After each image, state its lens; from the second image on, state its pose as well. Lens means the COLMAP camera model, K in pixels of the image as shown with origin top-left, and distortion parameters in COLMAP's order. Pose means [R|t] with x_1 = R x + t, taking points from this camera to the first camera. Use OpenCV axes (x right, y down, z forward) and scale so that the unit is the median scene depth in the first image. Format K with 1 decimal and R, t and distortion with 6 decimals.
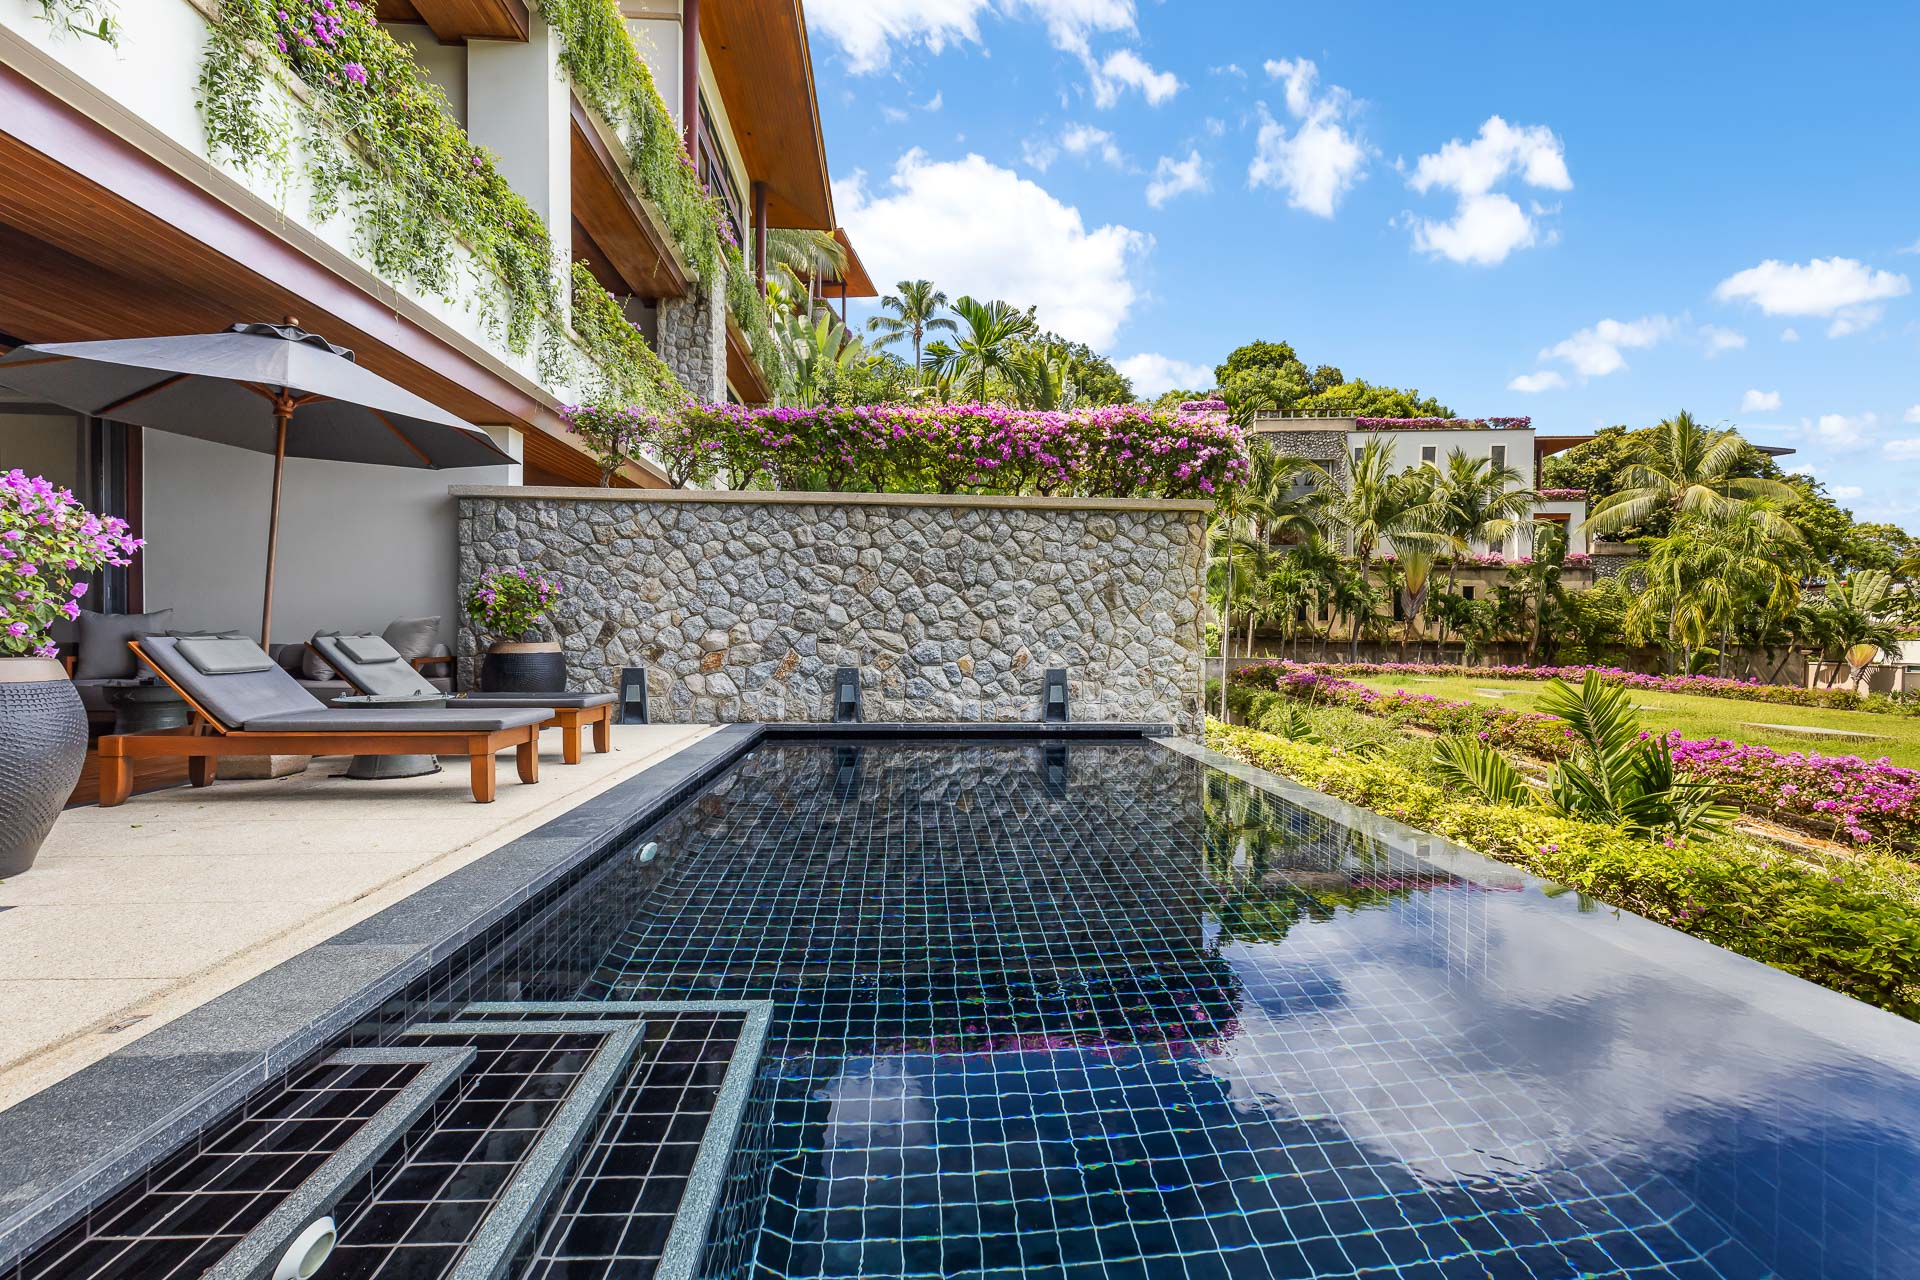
lens RADIAL K [[870.2, 0, 955.7], [0, 870.2, 635.8], [0, 0, 1]] dist [0.003129, -0.000765]
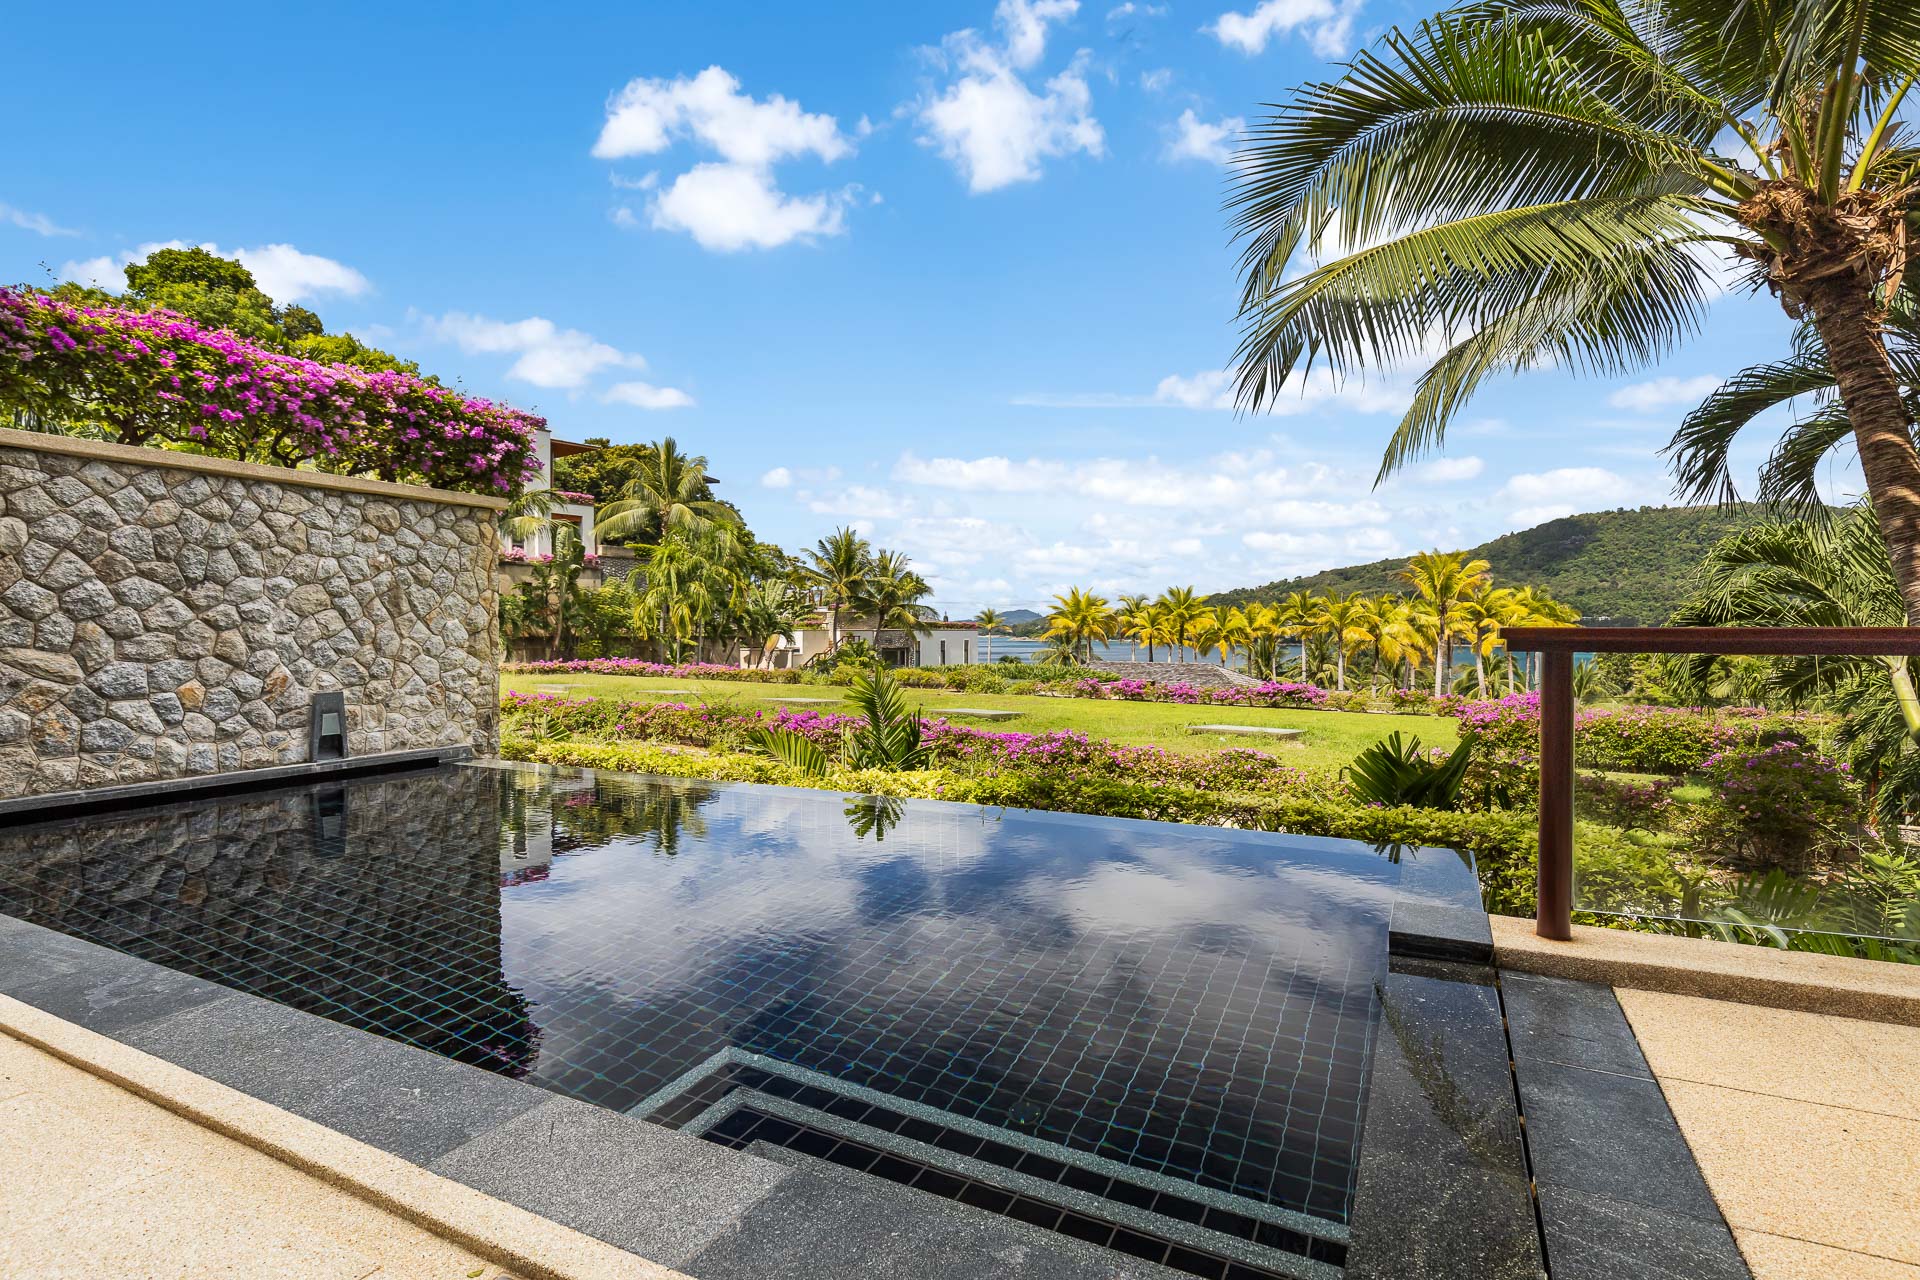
lens RADIAL K [[943.0, 0, 961.3], [0, 943.0, 631.6], [0, 0, 1]] dist [-0.006128, -0.000977]
pose [[0.504703, -0.012671, 0.863200, -0.326825], [0.010812, 0.999907, 0.008357, -0.017403], [-0.863225, 0.005115, 0.504793, 0.076963]]
